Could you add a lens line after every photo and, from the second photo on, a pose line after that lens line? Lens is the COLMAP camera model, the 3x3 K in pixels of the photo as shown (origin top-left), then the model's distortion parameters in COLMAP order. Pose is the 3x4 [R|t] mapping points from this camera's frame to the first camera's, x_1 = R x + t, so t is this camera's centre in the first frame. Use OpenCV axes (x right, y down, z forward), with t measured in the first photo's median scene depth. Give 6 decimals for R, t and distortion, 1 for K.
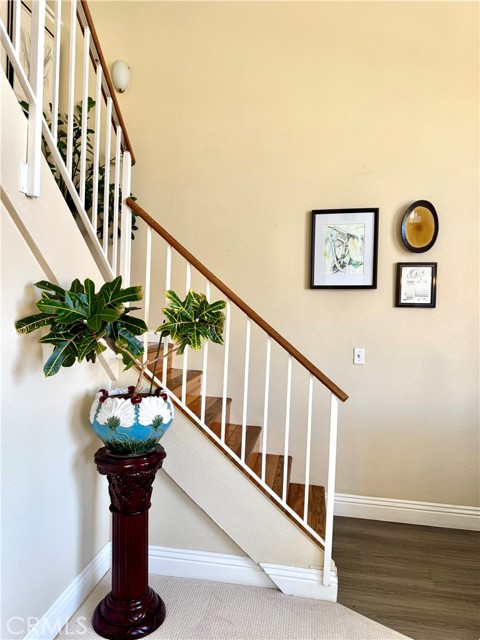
lens RADIAL K [[447.4, 0, 237.0], [0, 447.4, 320.7], [0, 0, 1]] dist [0.093414, -0.126456]
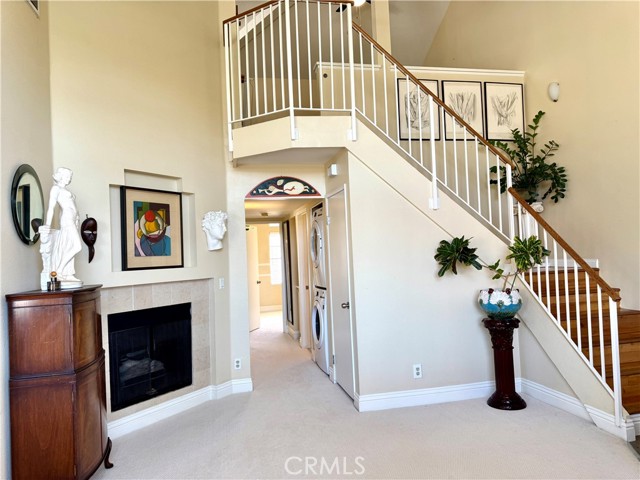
lens RADIAL K [[447.4, 0, 318.6], [0, 447.4, 240.9], [0, 0, 1]] dist [0.093414, -0.126456]
pose [[0.376065, -0.077262, -0.923367, 1.201474], [0.035476, 0.996987, -0.068974, 0.047766], [0.925914, -0.006819, 0.377673, -0.440374]]
